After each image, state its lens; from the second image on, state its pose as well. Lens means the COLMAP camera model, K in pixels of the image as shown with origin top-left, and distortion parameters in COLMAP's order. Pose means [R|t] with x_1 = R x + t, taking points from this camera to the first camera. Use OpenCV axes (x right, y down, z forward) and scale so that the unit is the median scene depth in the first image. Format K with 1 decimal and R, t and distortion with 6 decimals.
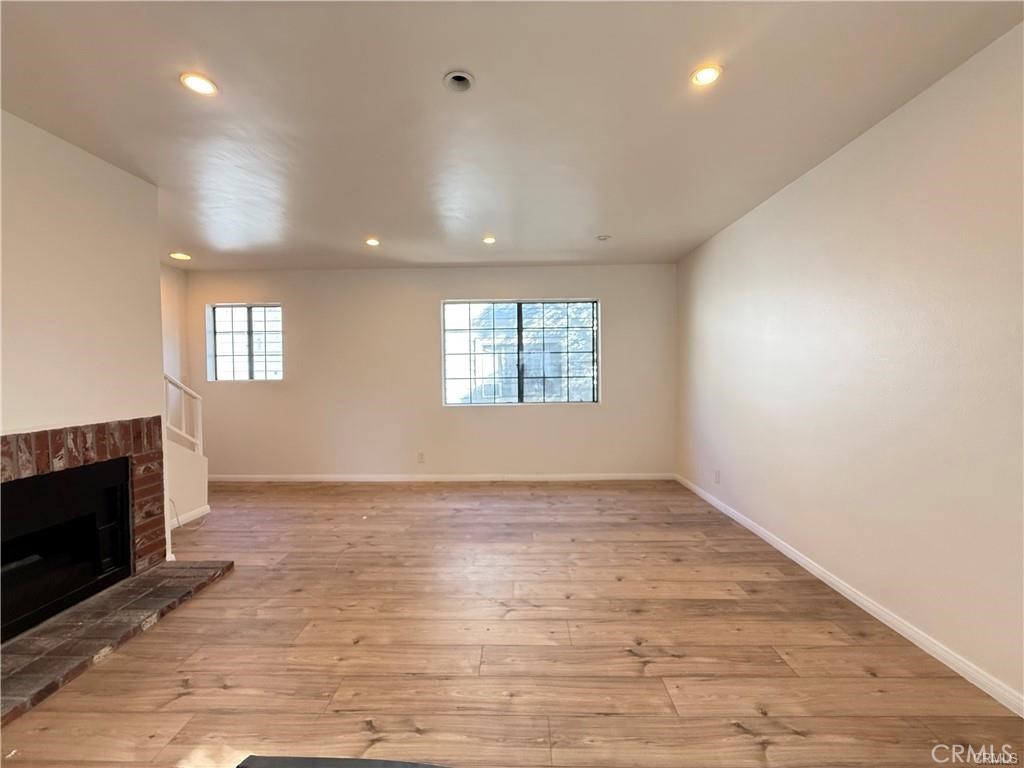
lens RADIAL K [[395.6, 0, 512.0], [0, 395.6, 384.0], [0, 0, 1]] dist [0.002158, 0.000239]
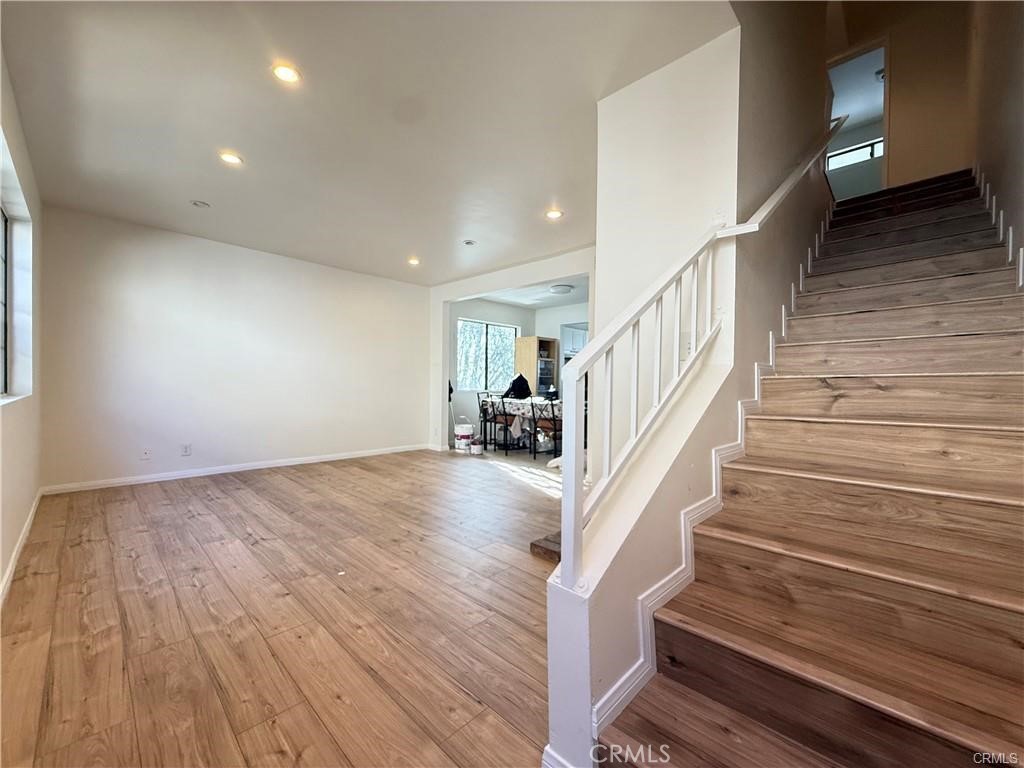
lens RADIAL K [[410.5, 0, 512.0], [0, 410.5, 384.0], [0, 0, 1]] dist [0.001379, 0.000150]
pose [[-0.728548, -0.001011, 0.684994, -0.982386], [0.006746, 0.999940, 0.008650, 0.049617], [-0.684961, 0.010923, -0.728498, 1.274198]]
